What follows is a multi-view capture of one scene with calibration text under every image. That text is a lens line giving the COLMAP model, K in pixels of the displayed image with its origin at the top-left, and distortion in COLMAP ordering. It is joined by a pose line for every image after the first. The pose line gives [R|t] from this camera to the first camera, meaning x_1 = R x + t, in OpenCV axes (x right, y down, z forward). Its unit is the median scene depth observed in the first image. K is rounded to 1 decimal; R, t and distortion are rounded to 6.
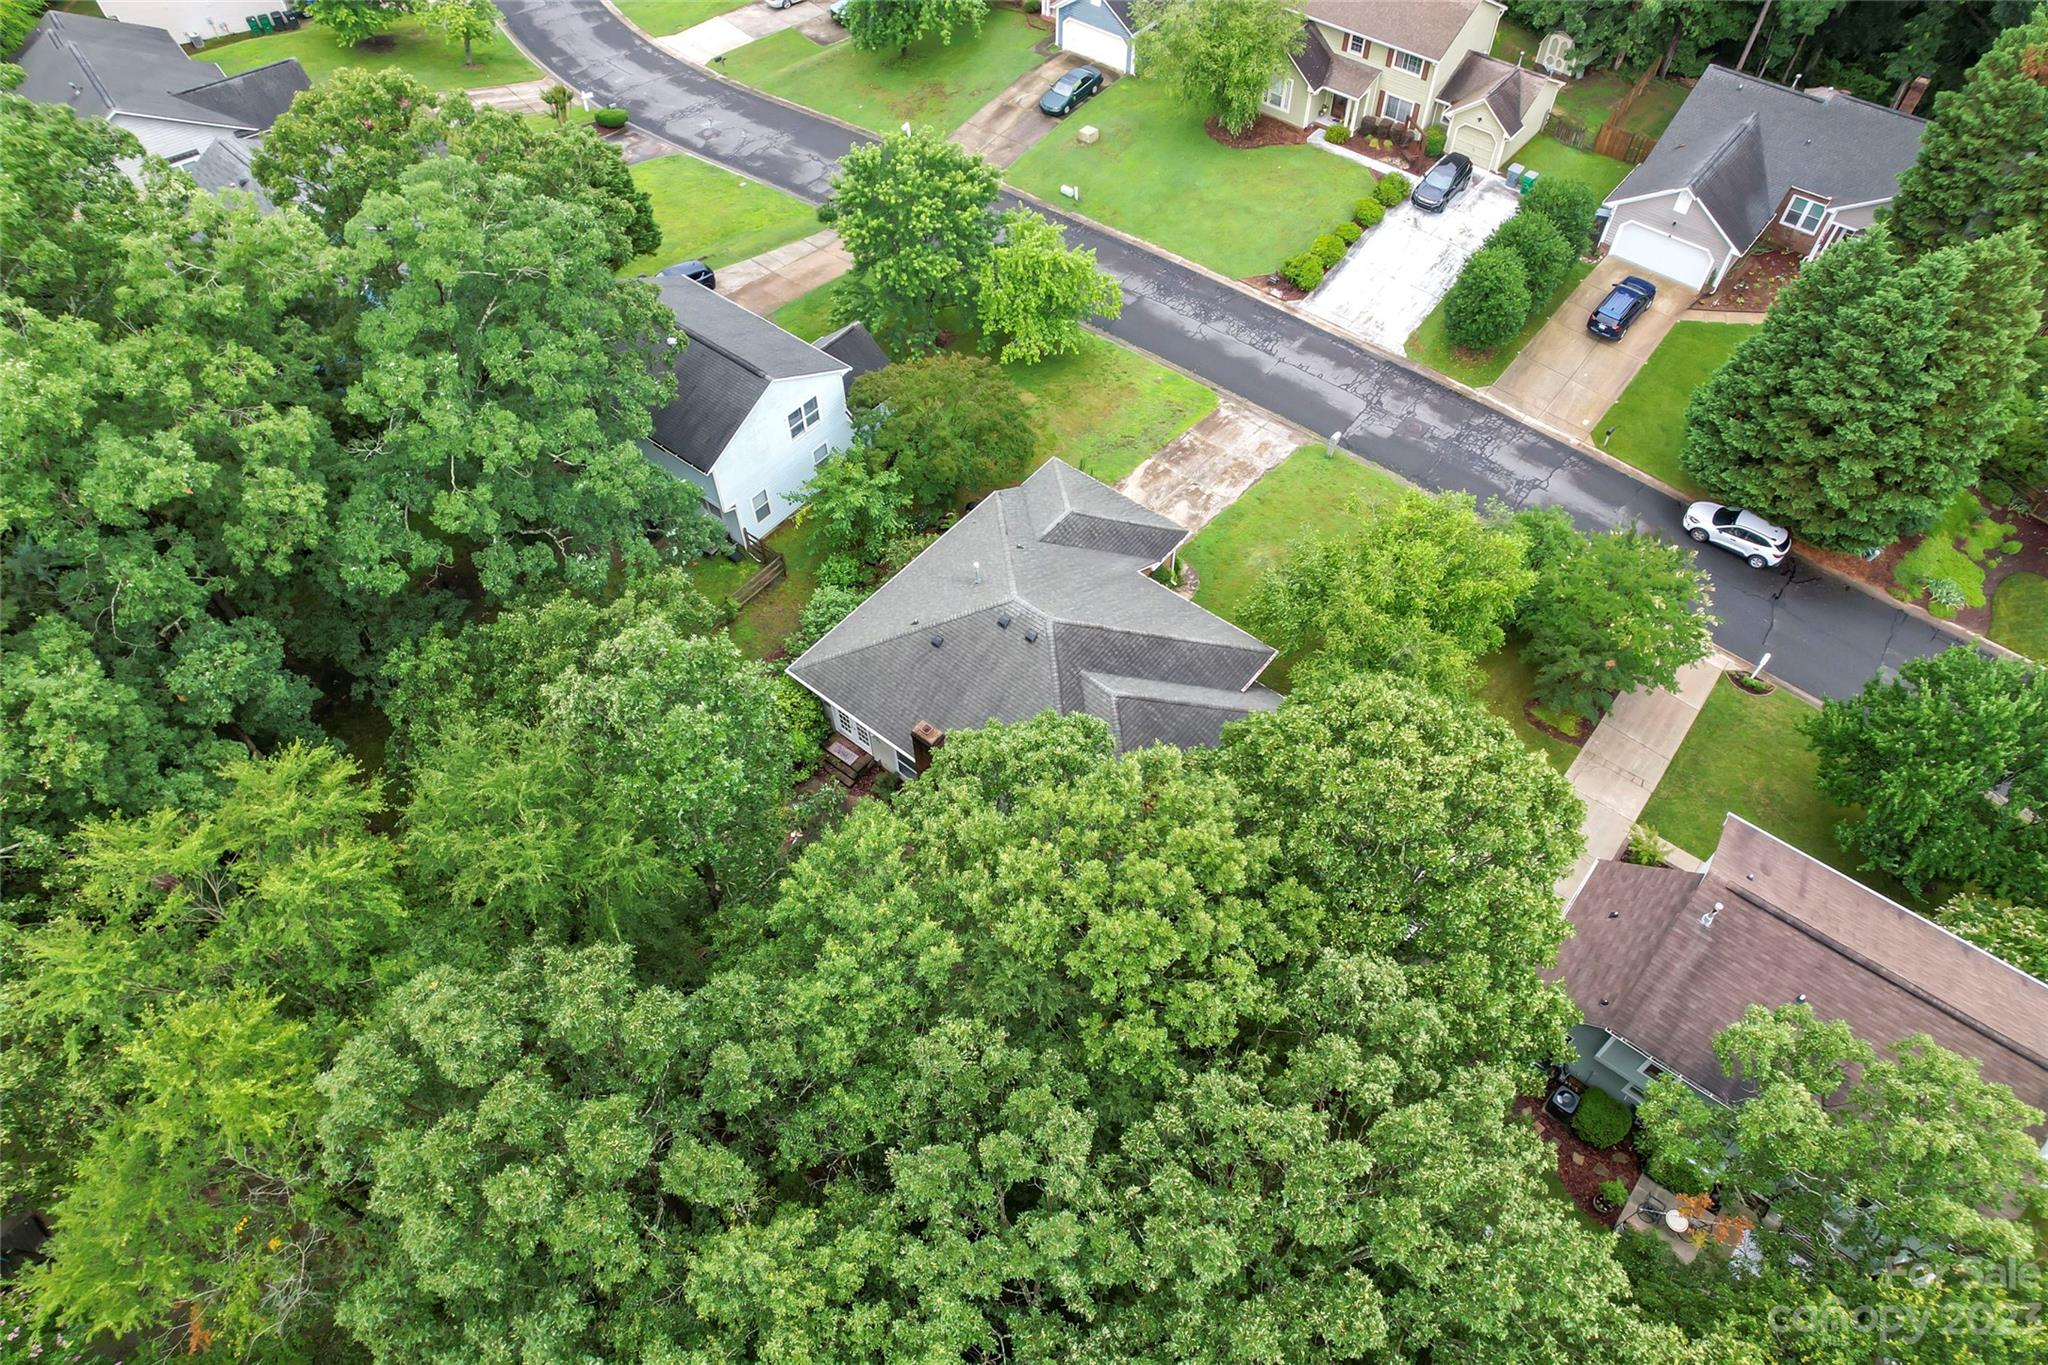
lens RADIAL K [[1292.5, 0, 1036.0], [0, 1292.5, 722.9], [0, 0, 1]] dist [-0.069097, 0.056778]
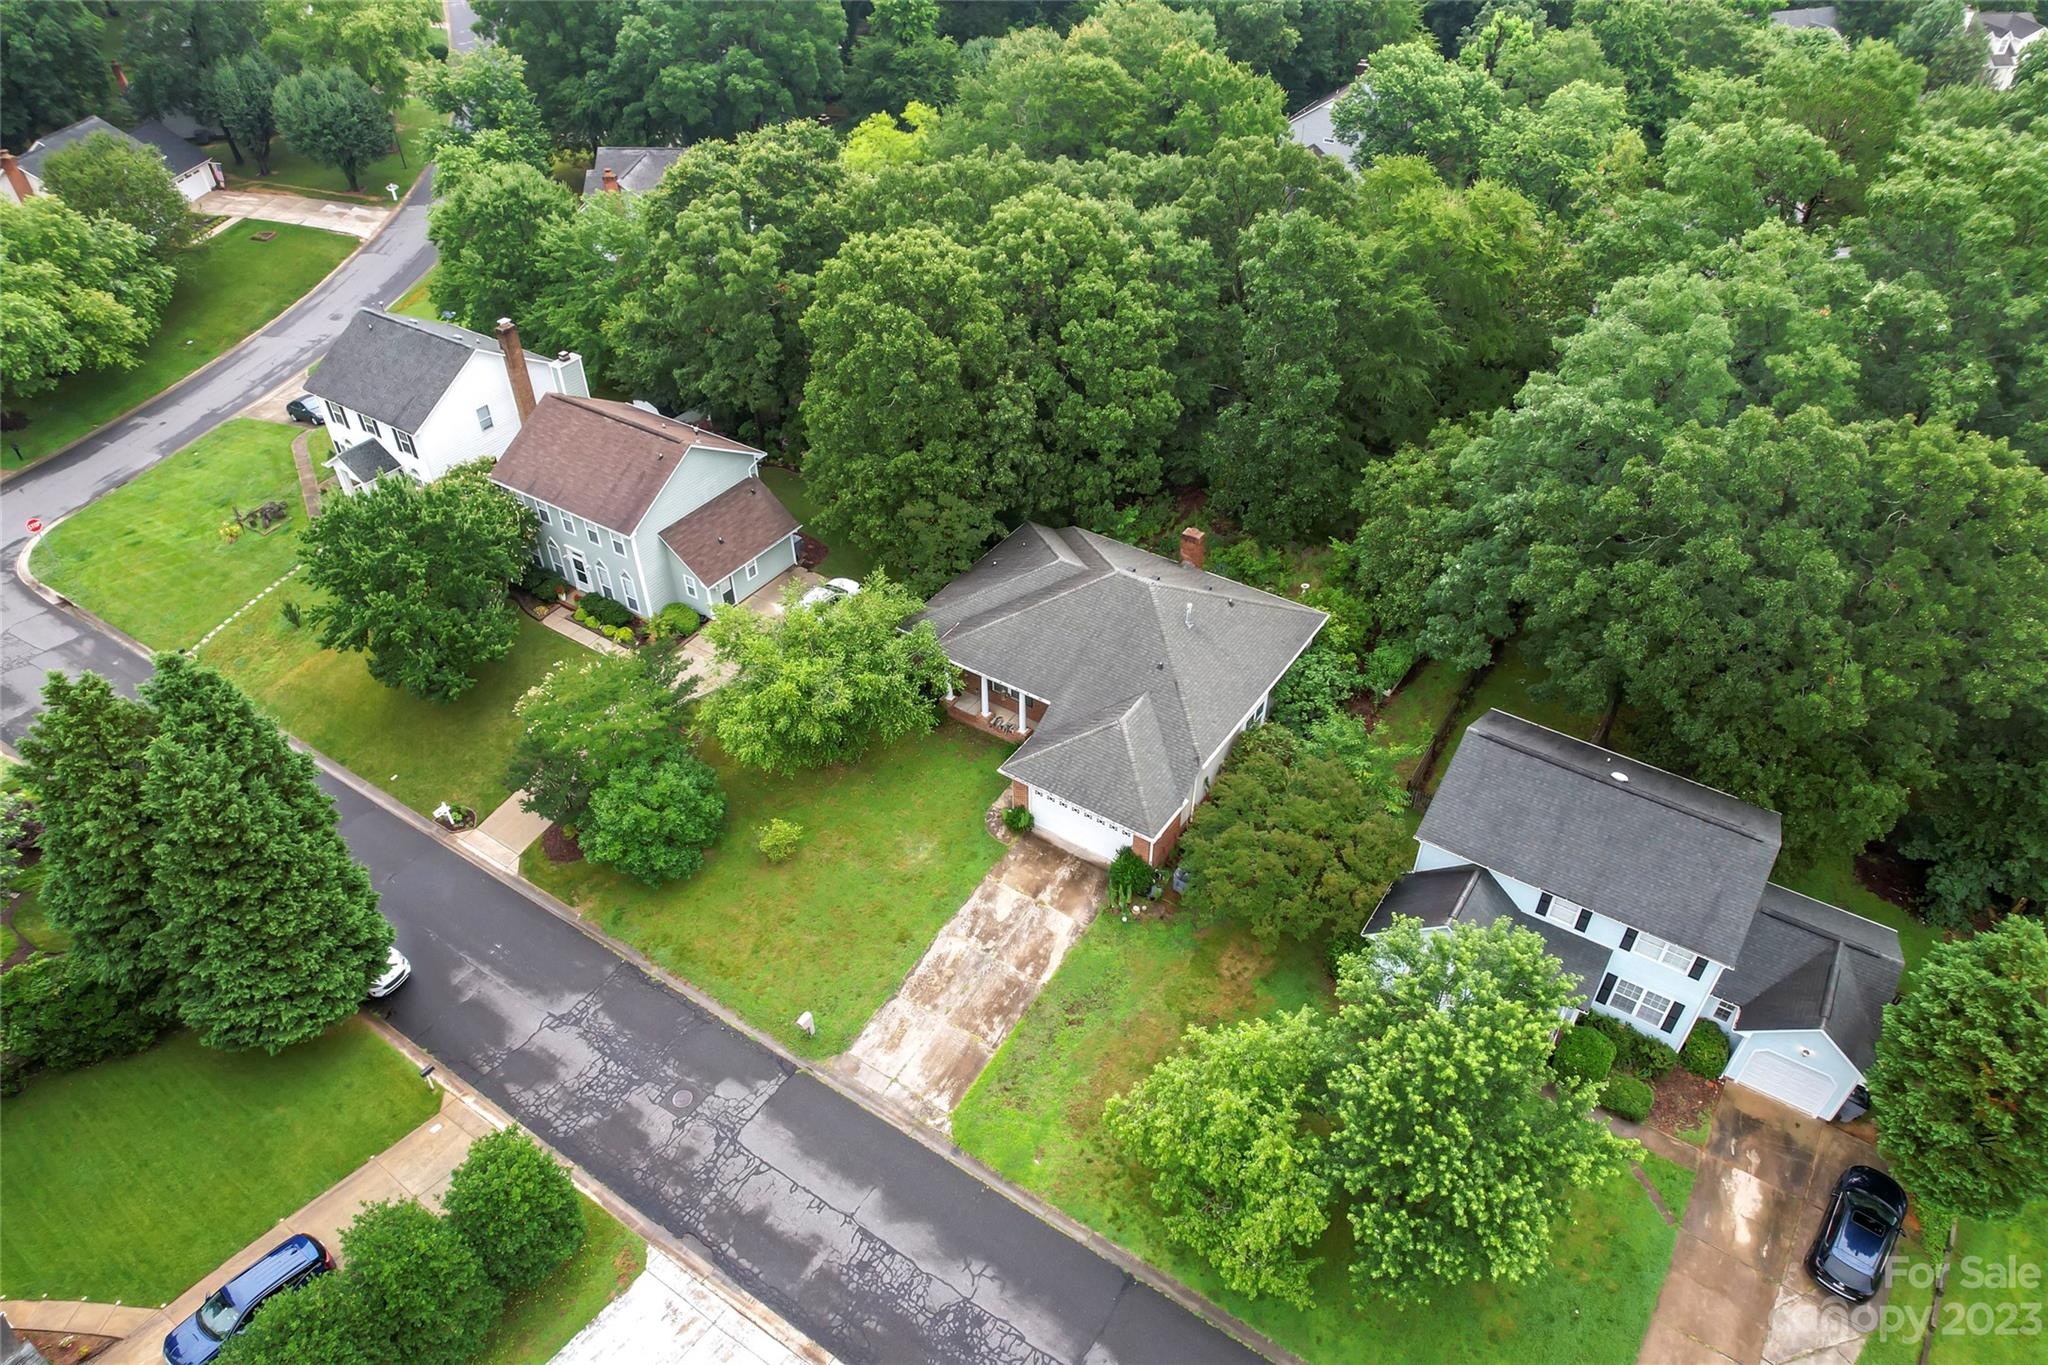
lens RADIAL K [[1292.5, 0, 1036.0], [0, 1292.5, 722.9], [0, 0, 1]] dist [-0.069097, 0.056778]
pose [[-0.995198, 0.077878, -0.059295, 0.116380], [-0.065831, -0.084227, 0.994270, -0.896689], [0.072437, 0.993399, 0.088949, 0.699872]]
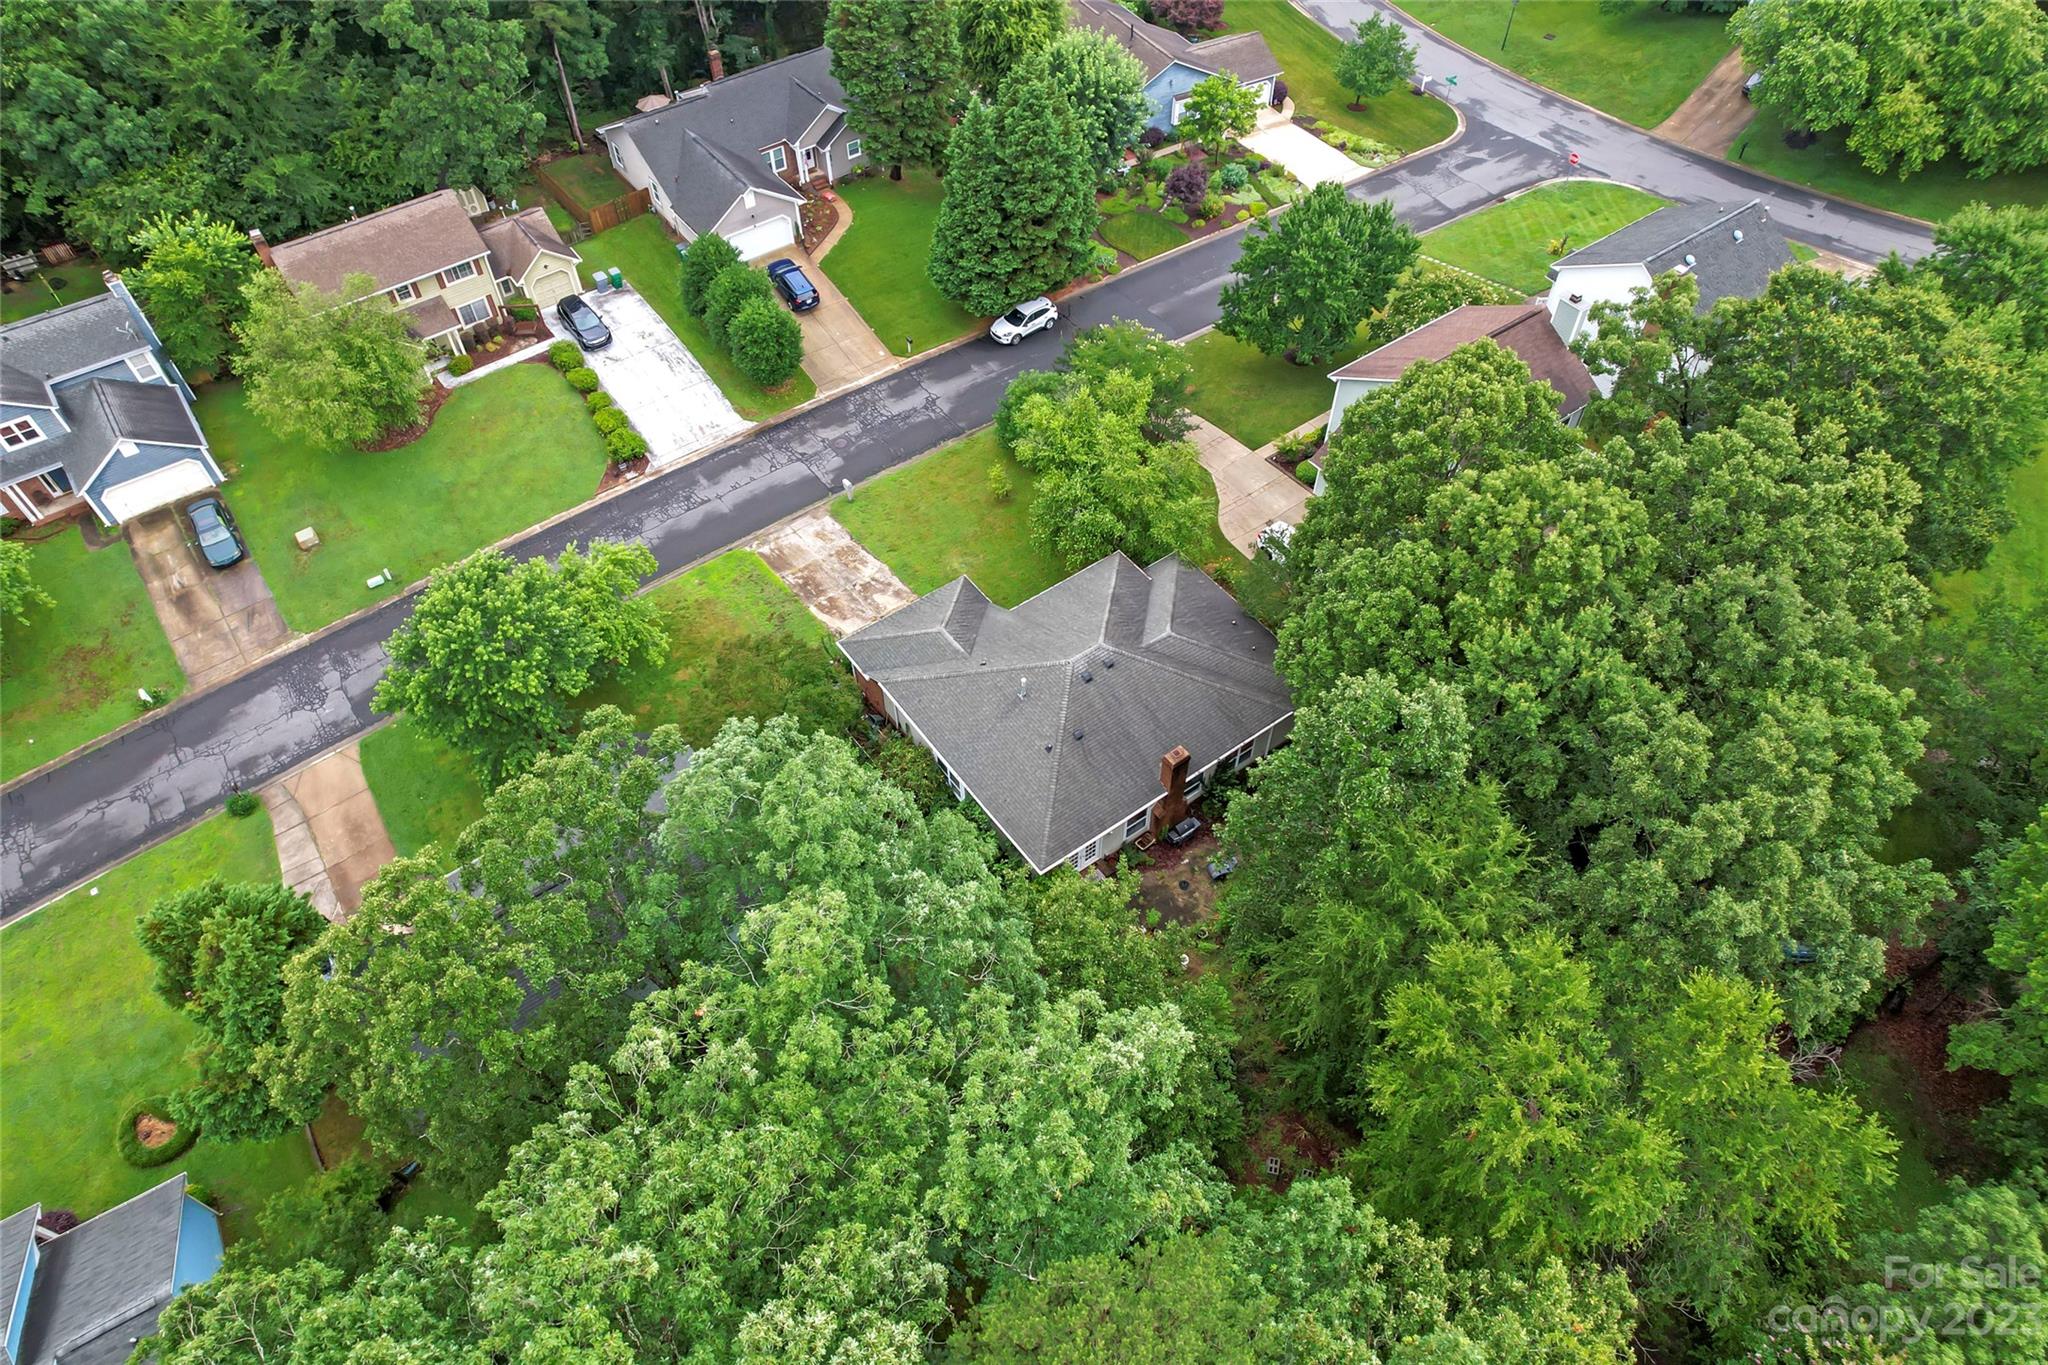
lens RADIAL K [[1292.5, 0, 1036.0], [0, 1292.5, 722.9], [0, 0, 1]] dist [-0.069097, 0.056778]
pose [[0.248457, -0.768841, 0.589197, -0.530685], [0.783044, 0.517476, 0.345053, -0.346780], [-0.570186, 0.375636, 0.730607, 0.117862]]
